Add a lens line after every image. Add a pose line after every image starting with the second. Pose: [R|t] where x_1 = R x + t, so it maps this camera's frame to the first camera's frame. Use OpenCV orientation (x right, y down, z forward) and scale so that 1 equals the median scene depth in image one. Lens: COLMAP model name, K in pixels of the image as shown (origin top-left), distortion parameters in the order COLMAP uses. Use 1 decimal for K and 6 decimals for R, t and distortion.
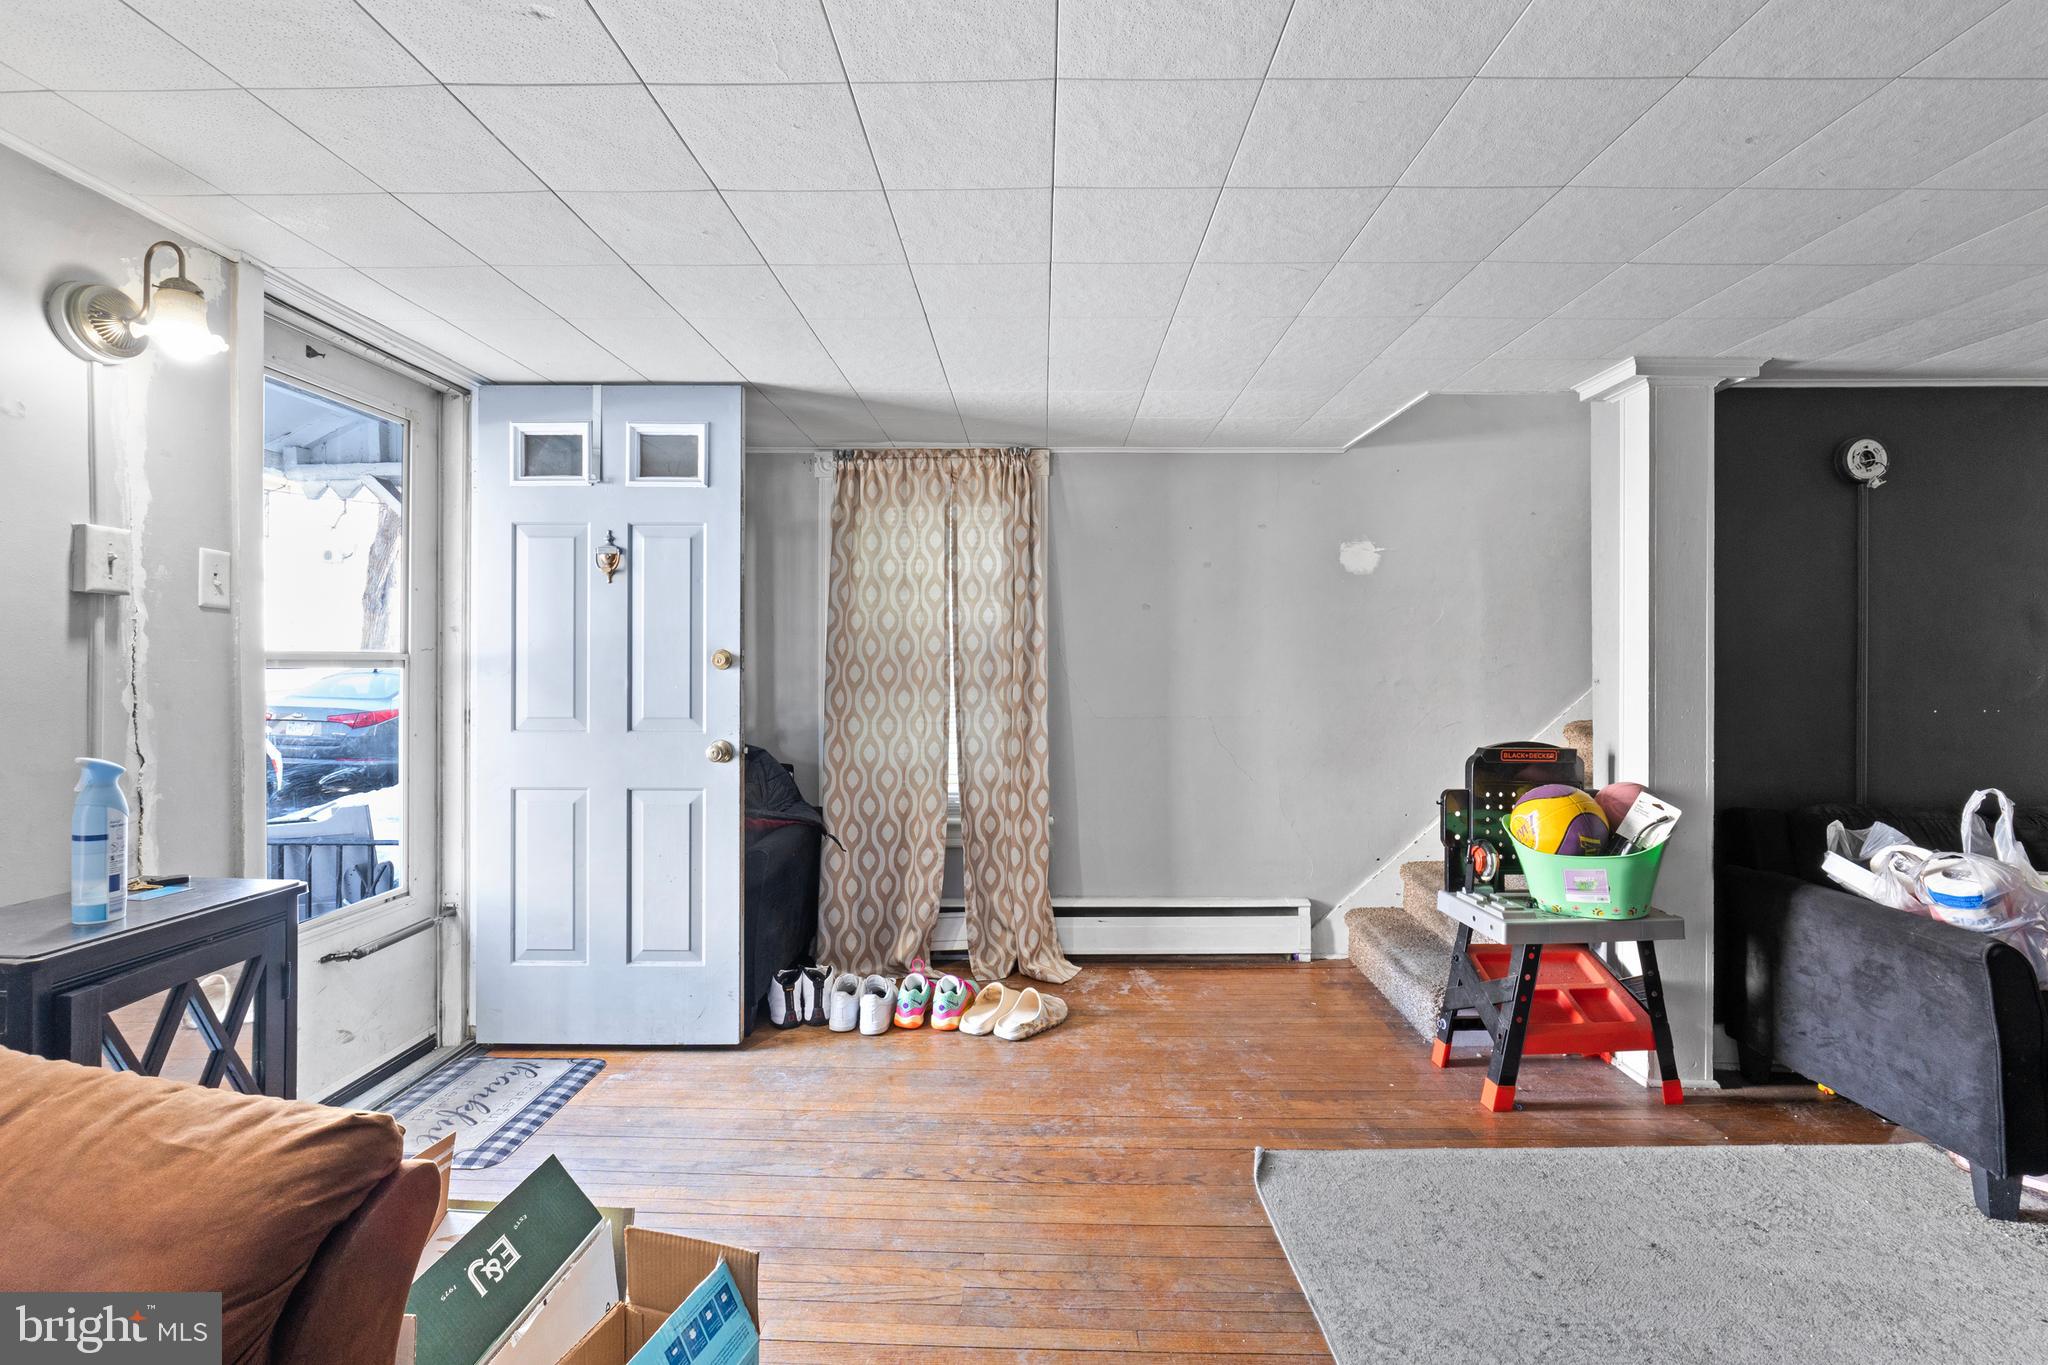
lens RADIAL K [[900.4, 0, 1014.1], [0, 900.4, 671.9], [0, 0, 1]] dist [-0.009716, 0.000303]
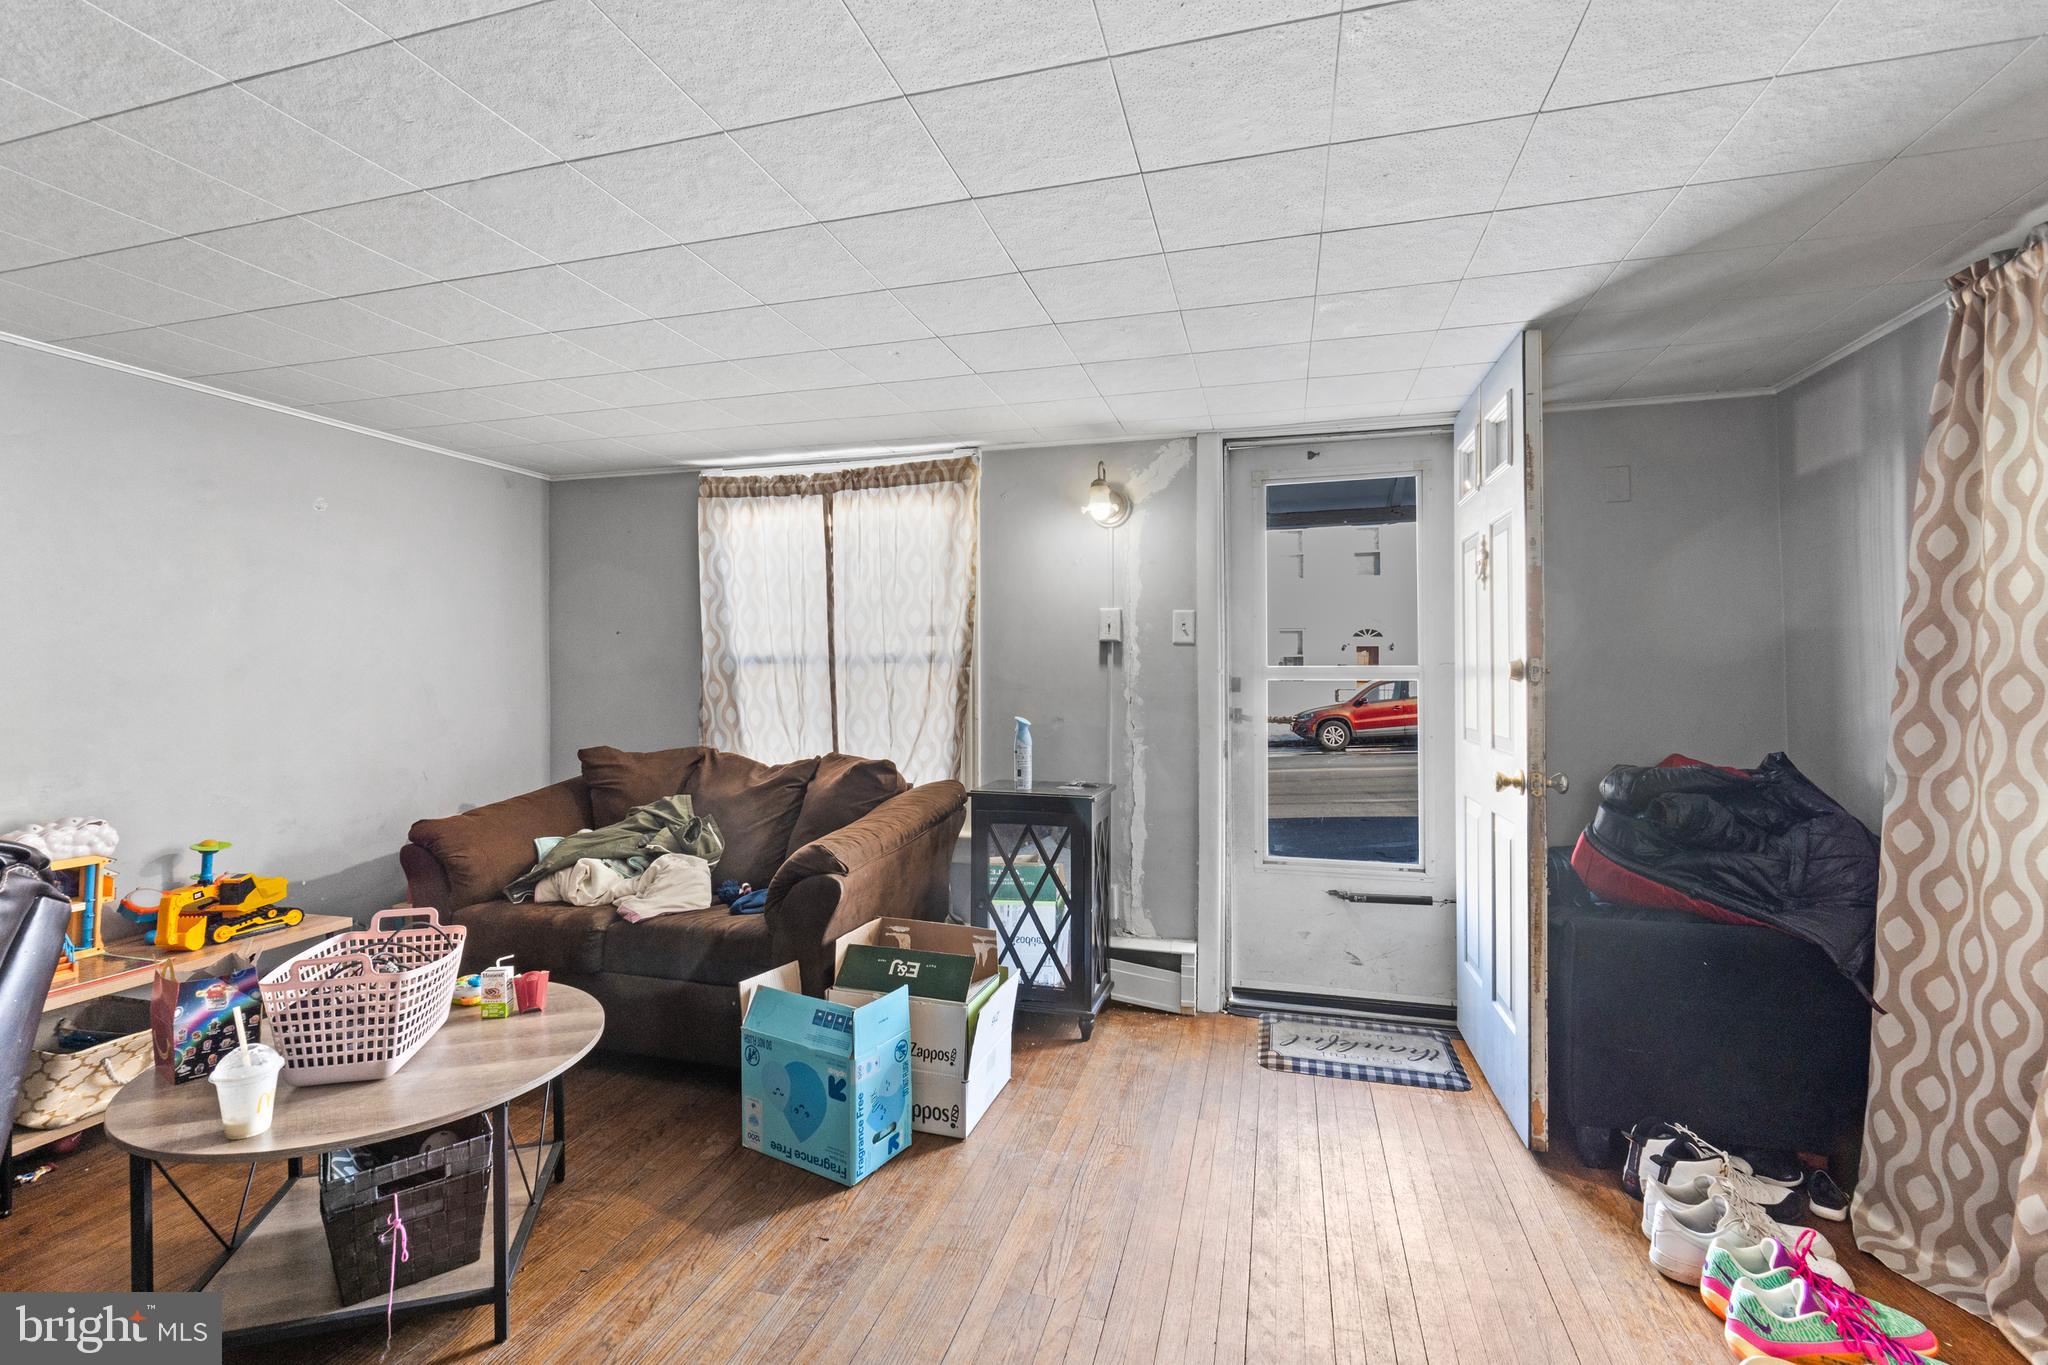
lens RADIAL K [[900.4, 0, 1025.6], [0, 900.4, 676.1], [0, 0, 1]] dist [-0.009716, 0.000303]
pose [[-0.244945, -0.001104, -0.969536, 0.636940], [-0.008491, 0.999963, 0.001007, -0.005844], [0.969500, 0.008479, -0.244946, 0.833718]]
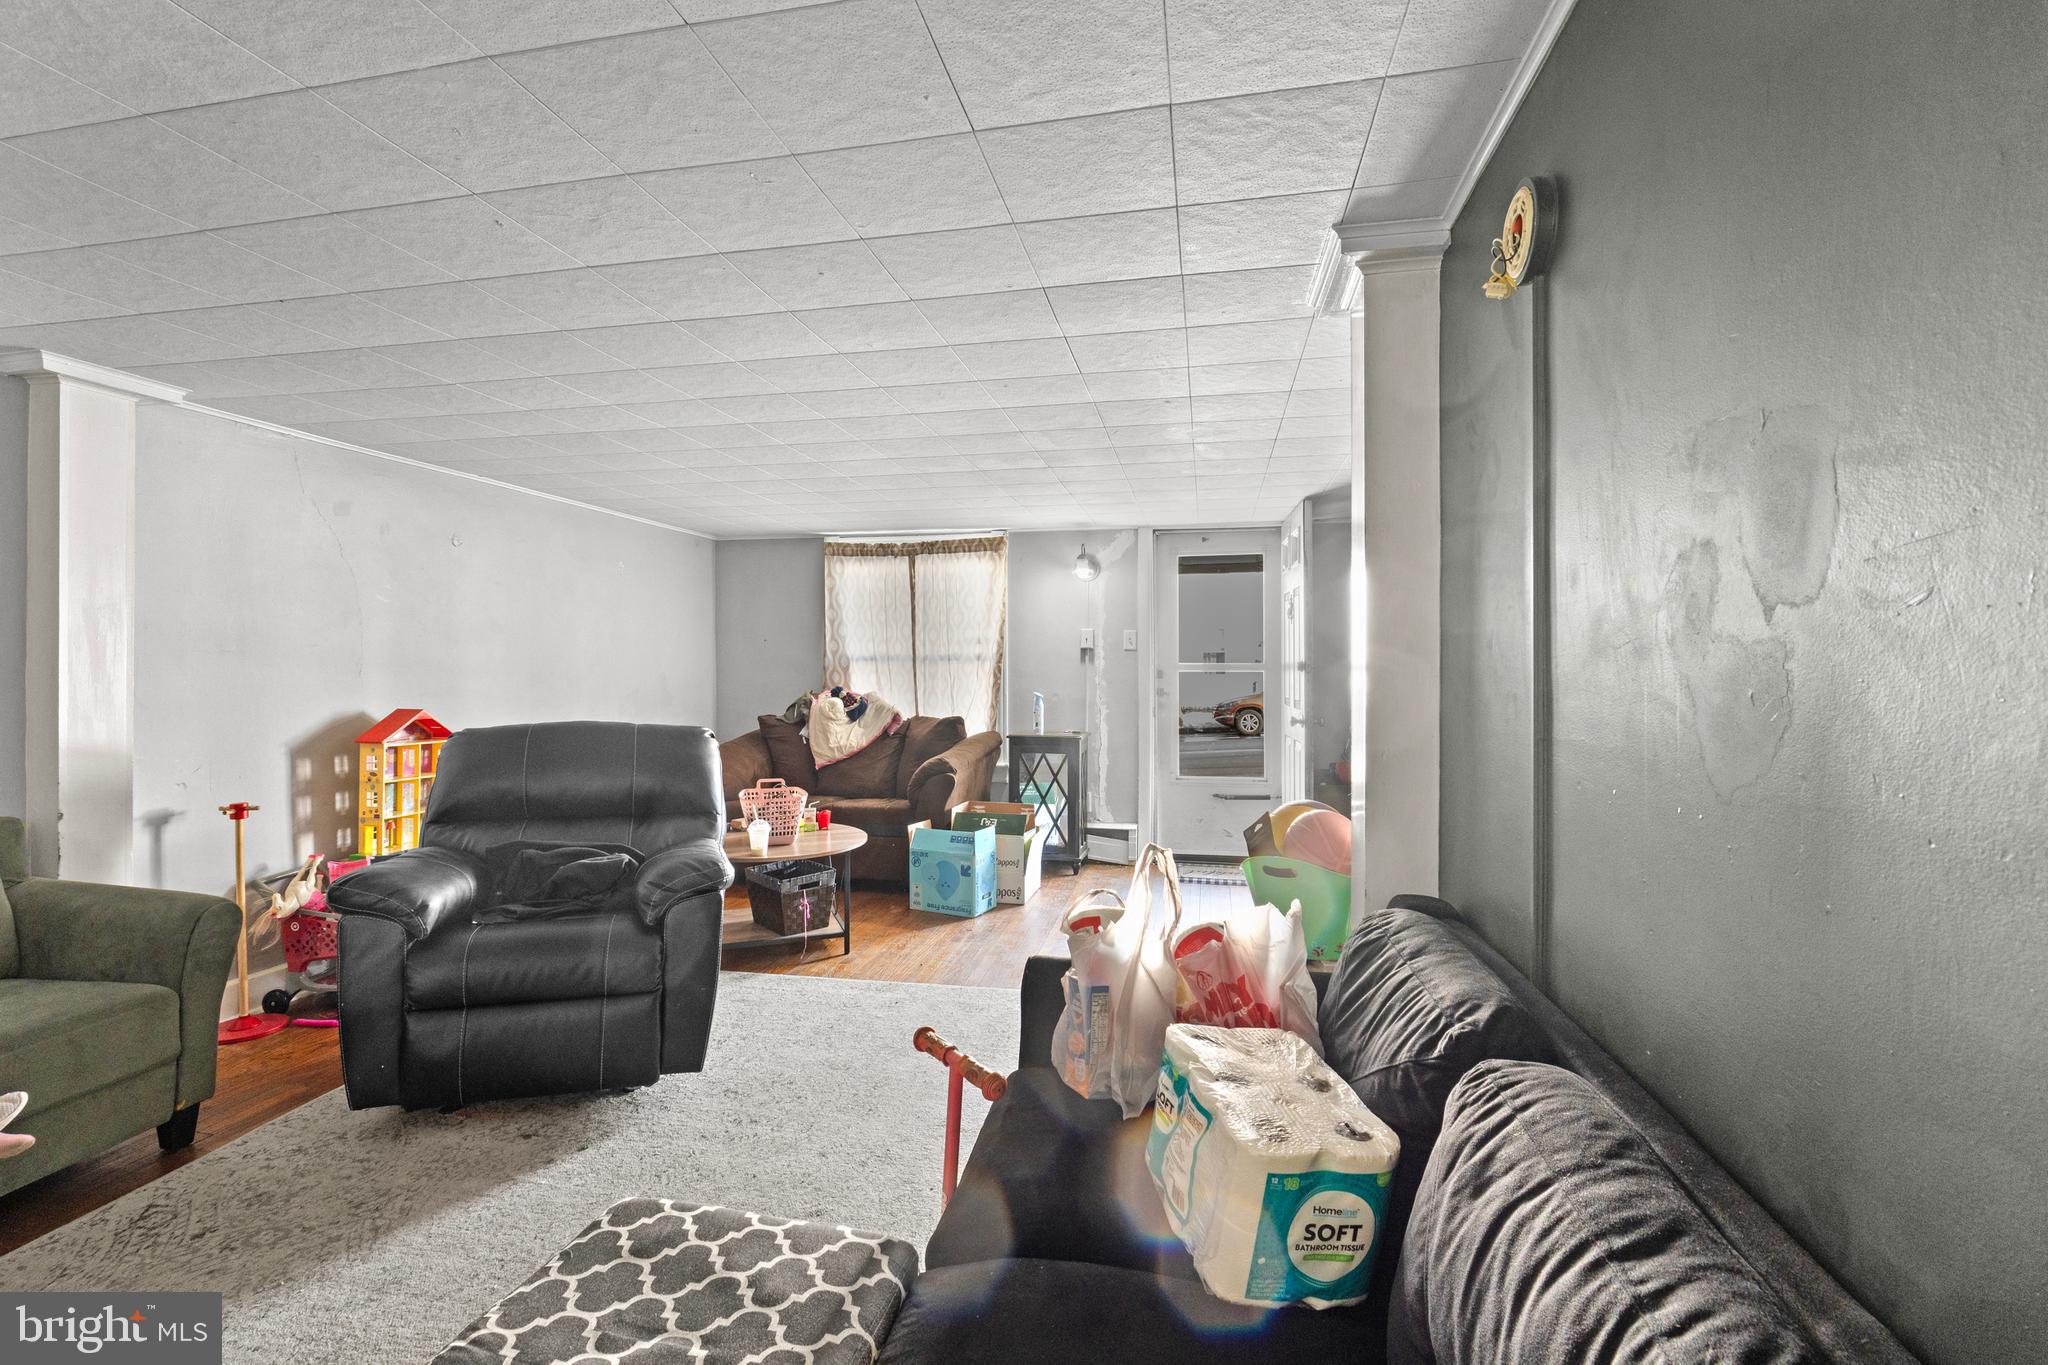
lens RADIAL K [[900.4, 0, 1015.4], [0, 900.4, 674.1], [0, 0, 1]] dist [-0.009716, 0.000303]
pose [[-0.180271, 0.004351, -0.983607, 1.515102], [-0.010453, 0.999925, 0.006339, -0.004927], [0.983561, 0.011425, -0.180212, 0.857440]]
